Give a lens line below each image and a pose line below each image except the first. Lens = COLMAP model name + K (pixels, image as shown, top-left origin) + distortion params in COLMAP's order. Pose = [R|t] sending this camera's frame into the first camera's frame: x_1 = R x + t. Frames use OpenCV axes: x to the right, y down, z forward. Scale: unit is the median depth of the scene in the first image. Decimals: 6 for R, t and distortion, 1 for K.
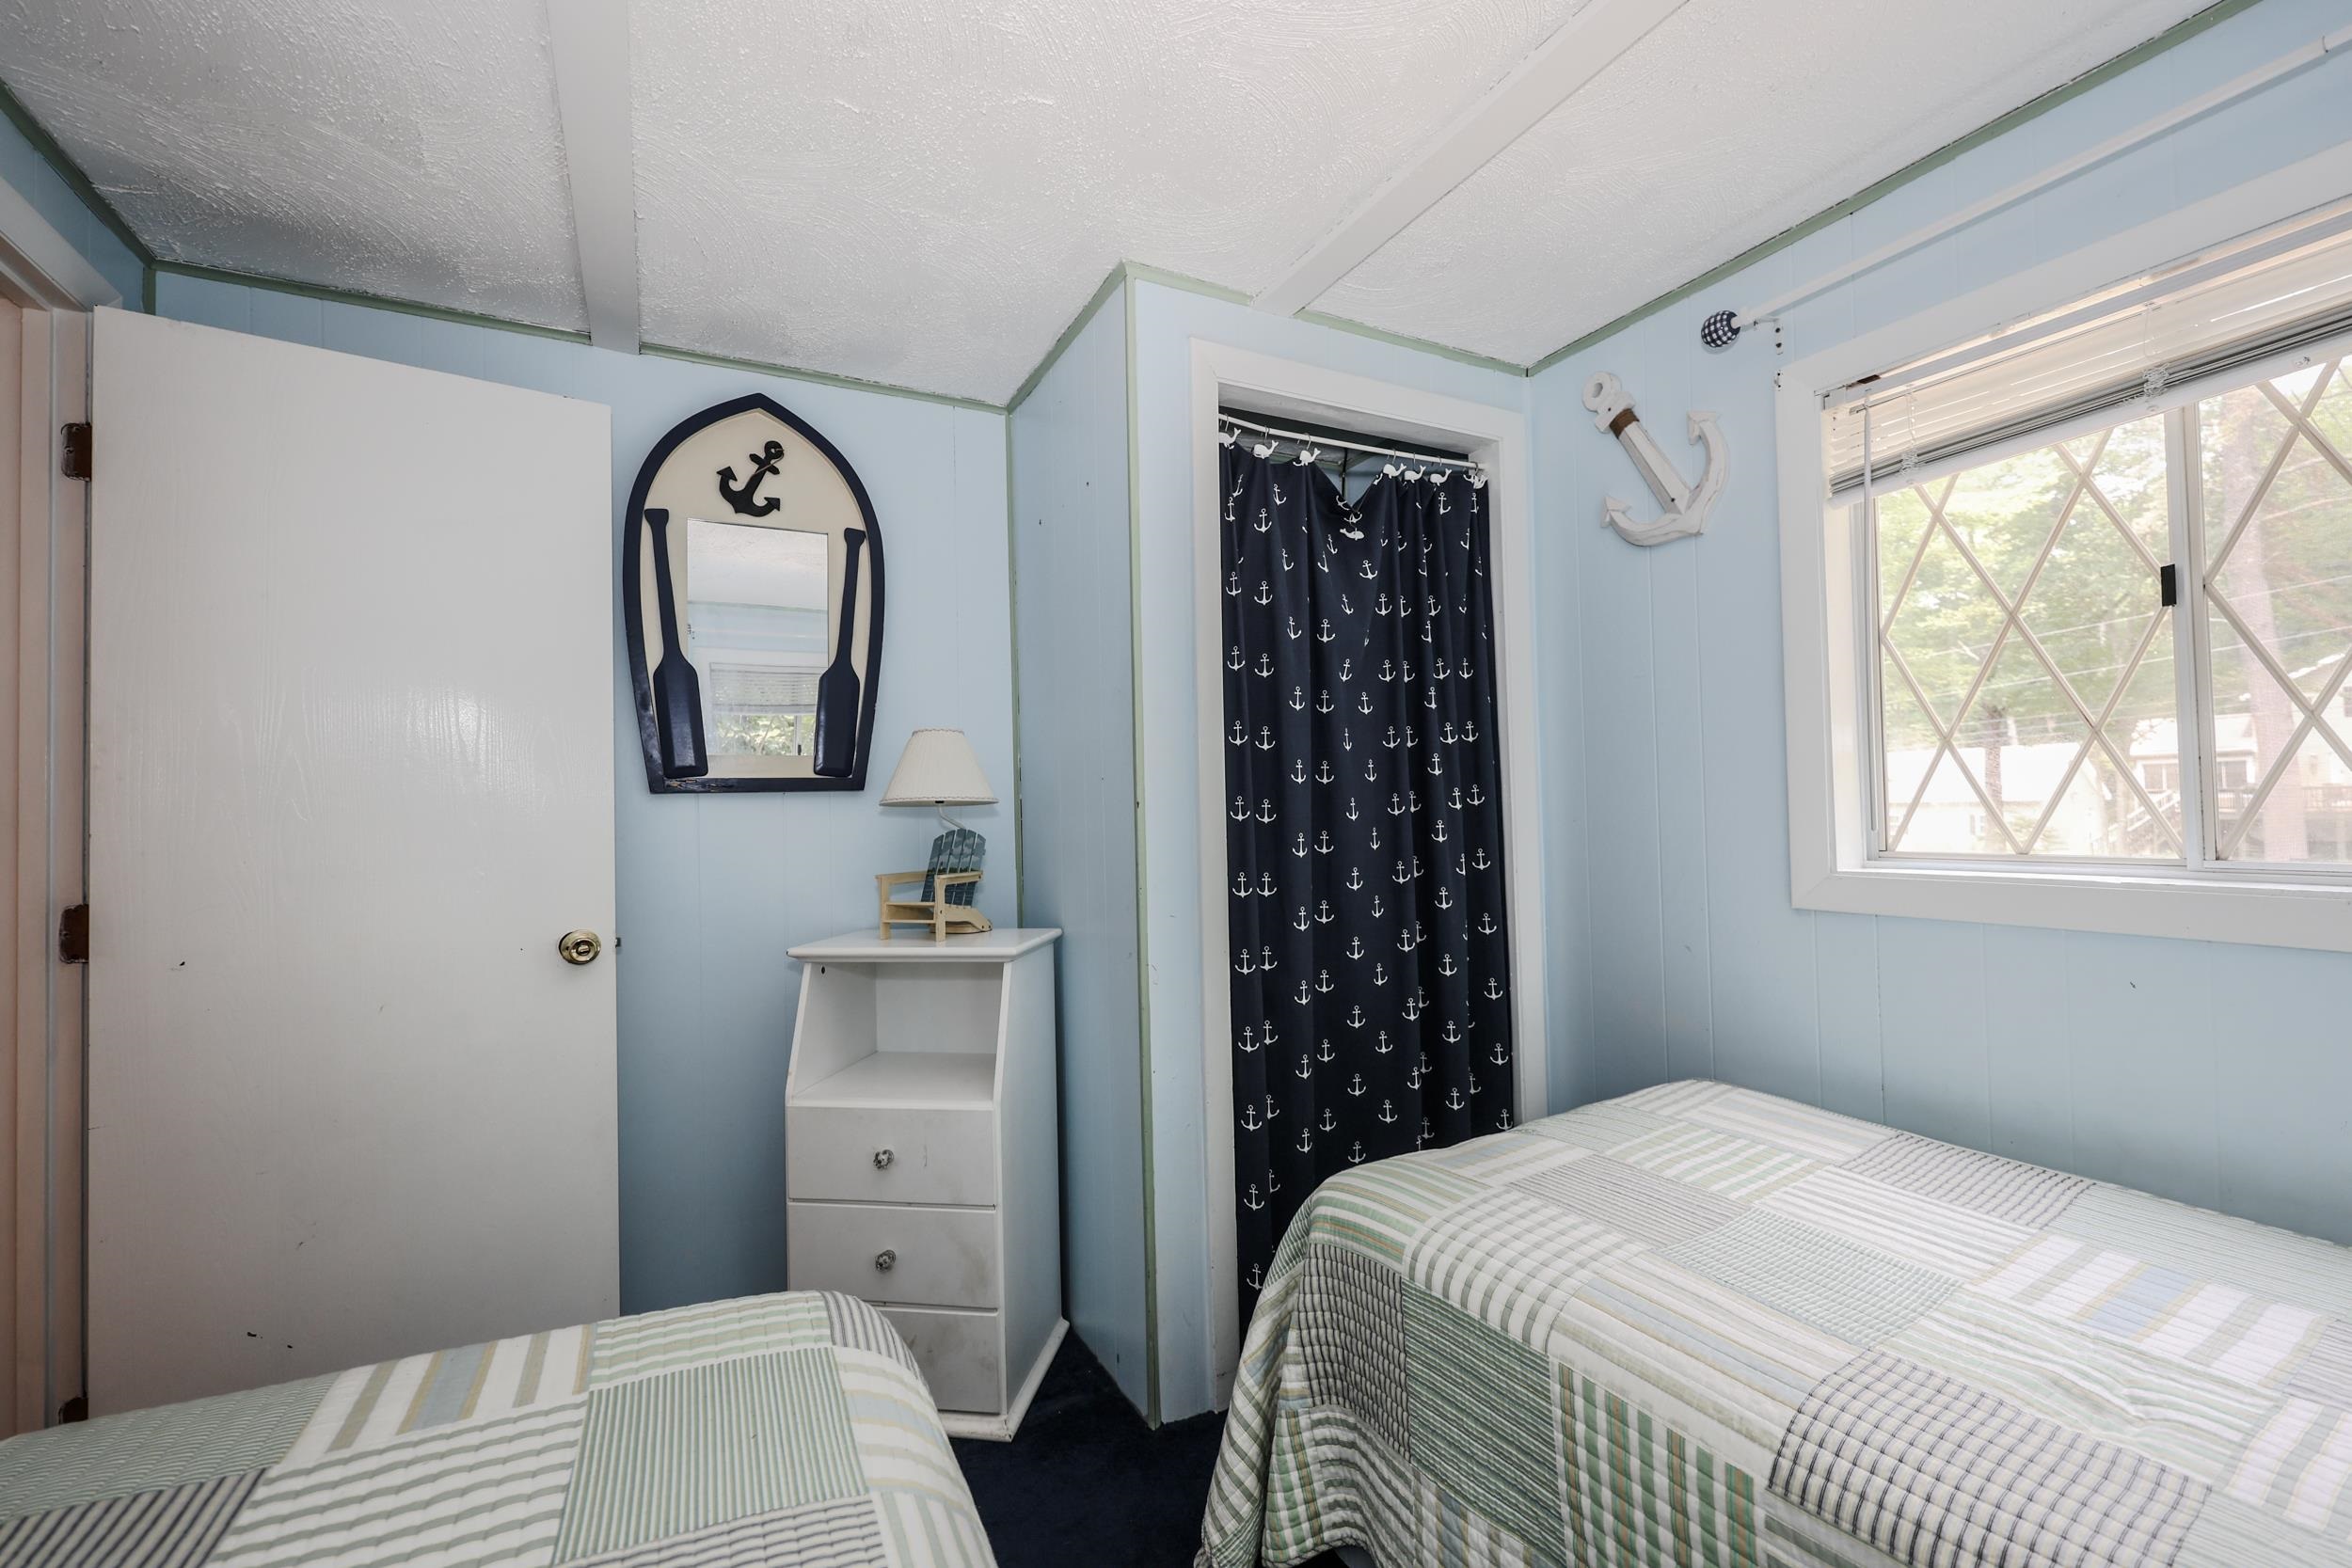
lens RADIAL K [[968.3, 0, 1172.8], [0, 968.3, 787.4], [0, 0, 1]] dist [0.006131, -0.000047]
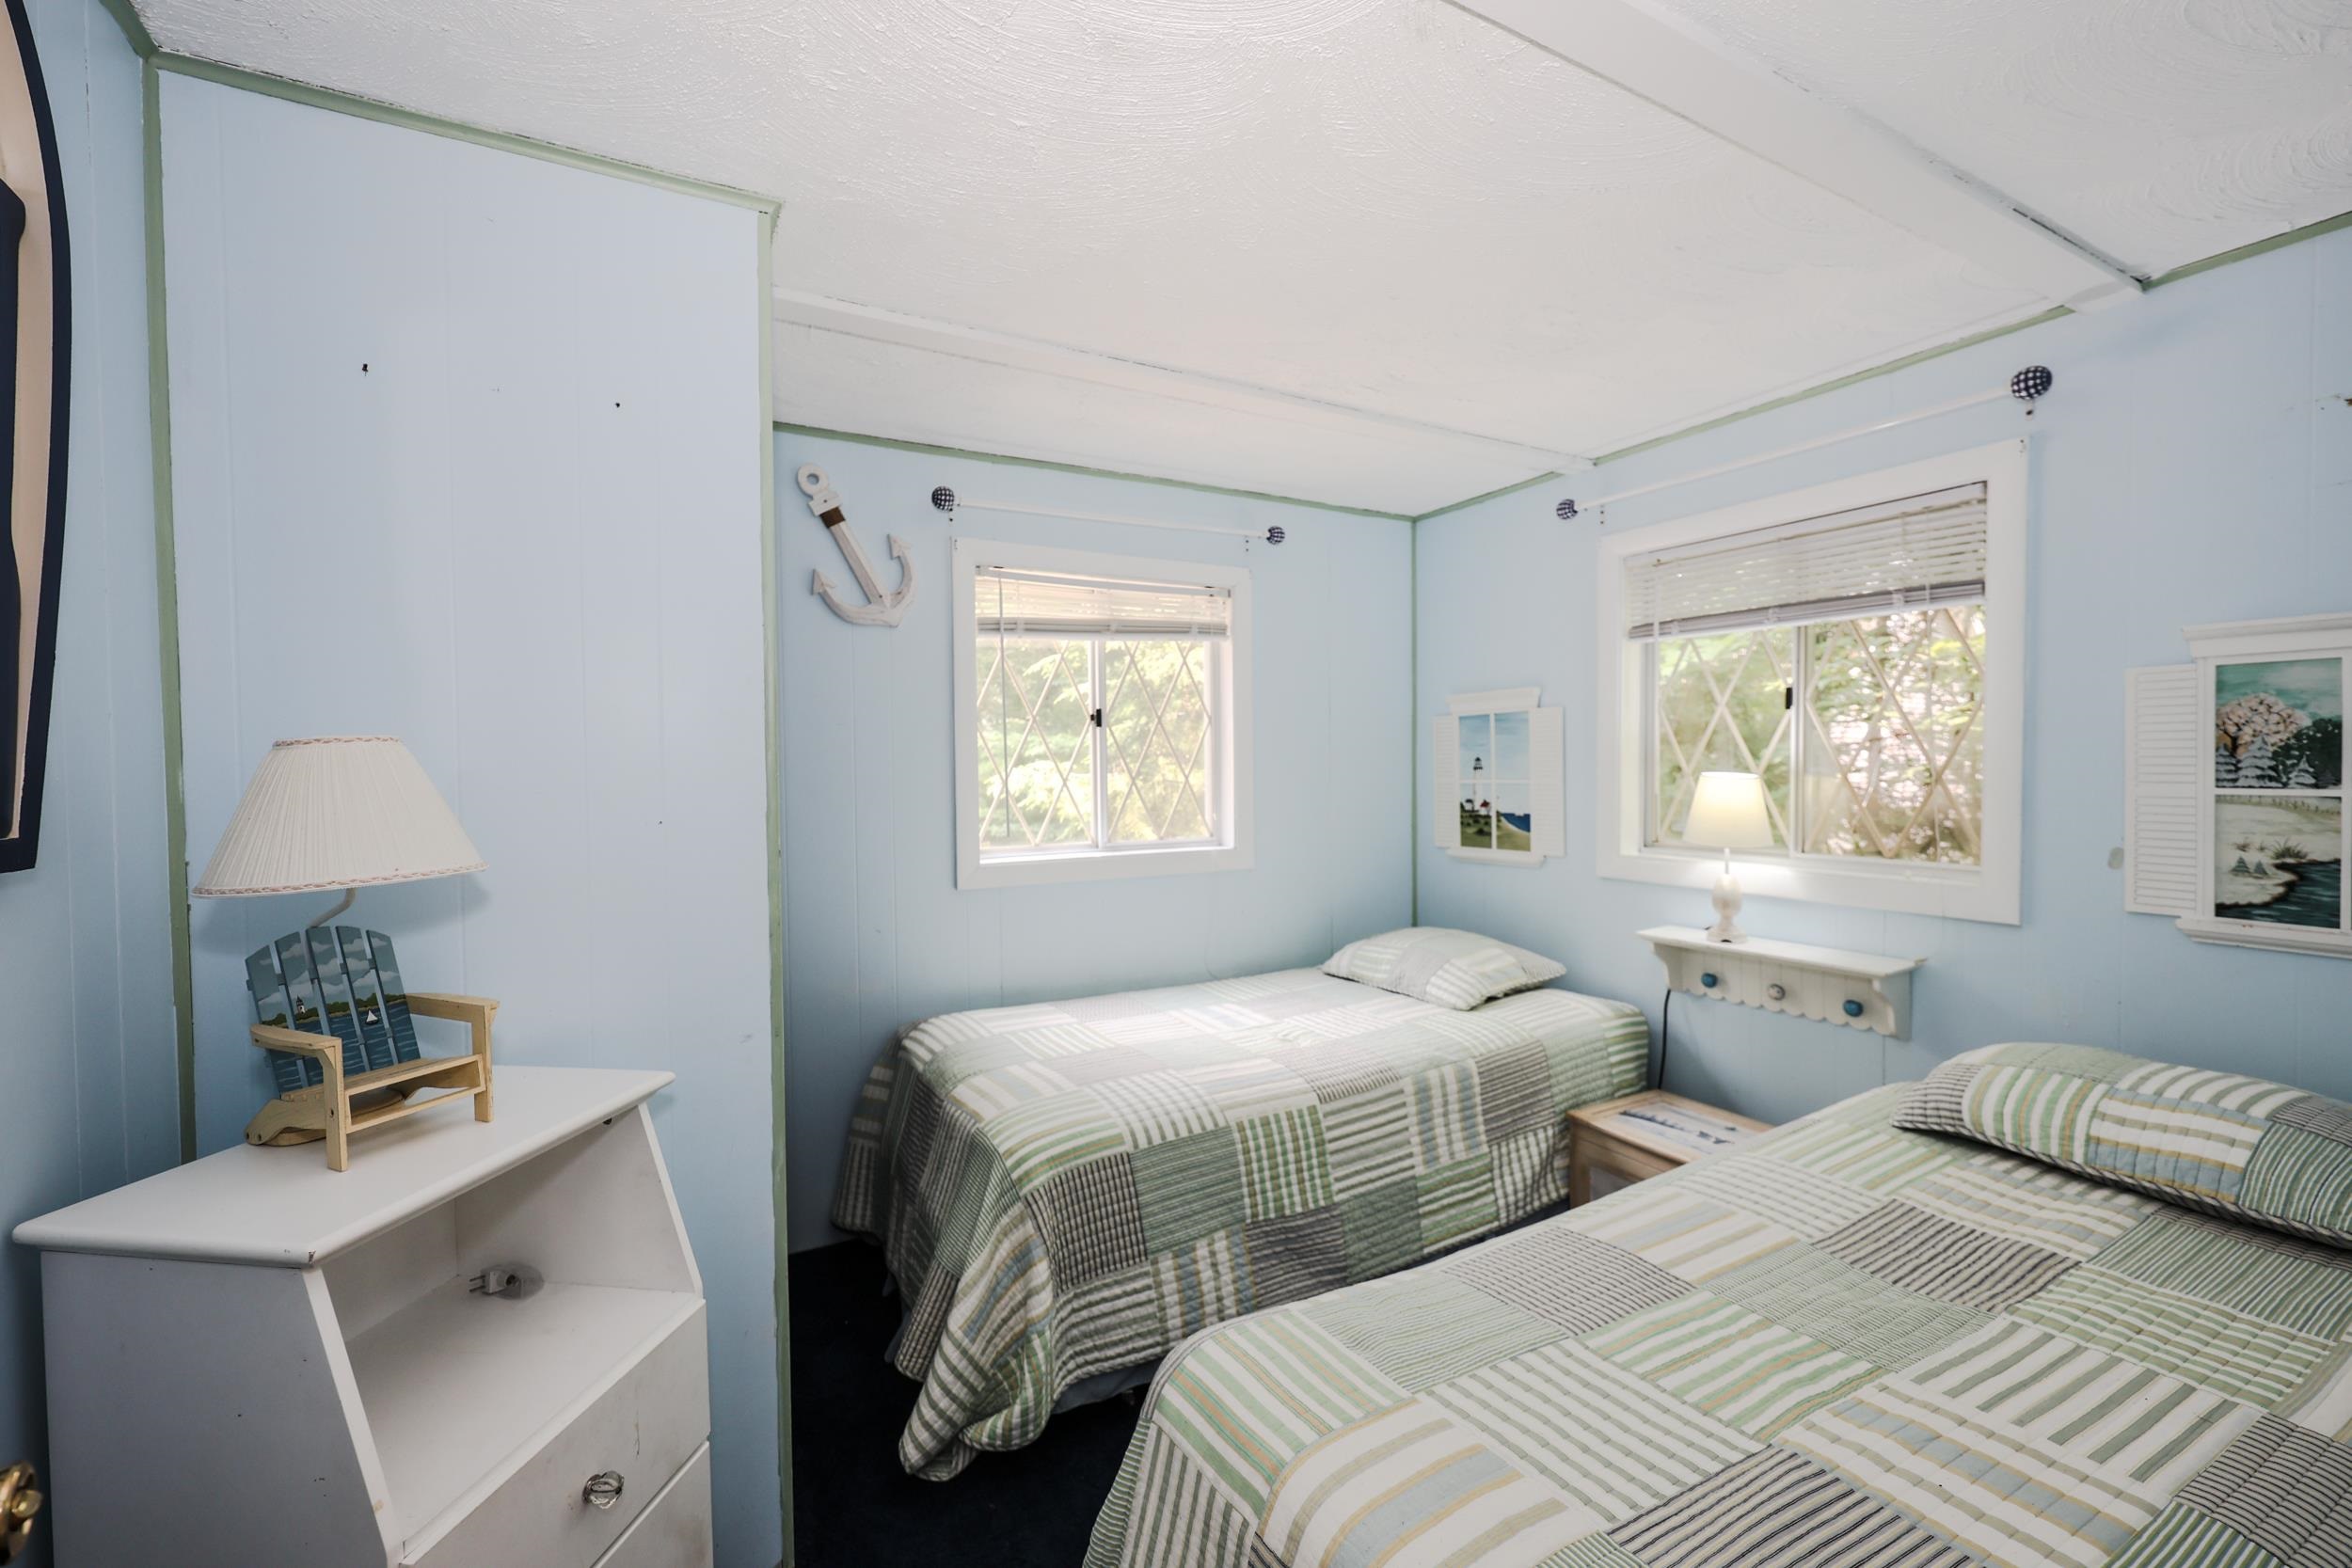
lens RADIAL K [[968.3, 0, 1168.7], [0, 968.3, 785.7], [0, 0, 1]] dist [0.006131, -0.000047]
pose [[-0.008947, -0.000418, 0.999960, -1.340863], [-0.013365, 0.999911, 0.000299, -0.069736], [-0.999871, -0.013362, -0.008952, 1.009740]]
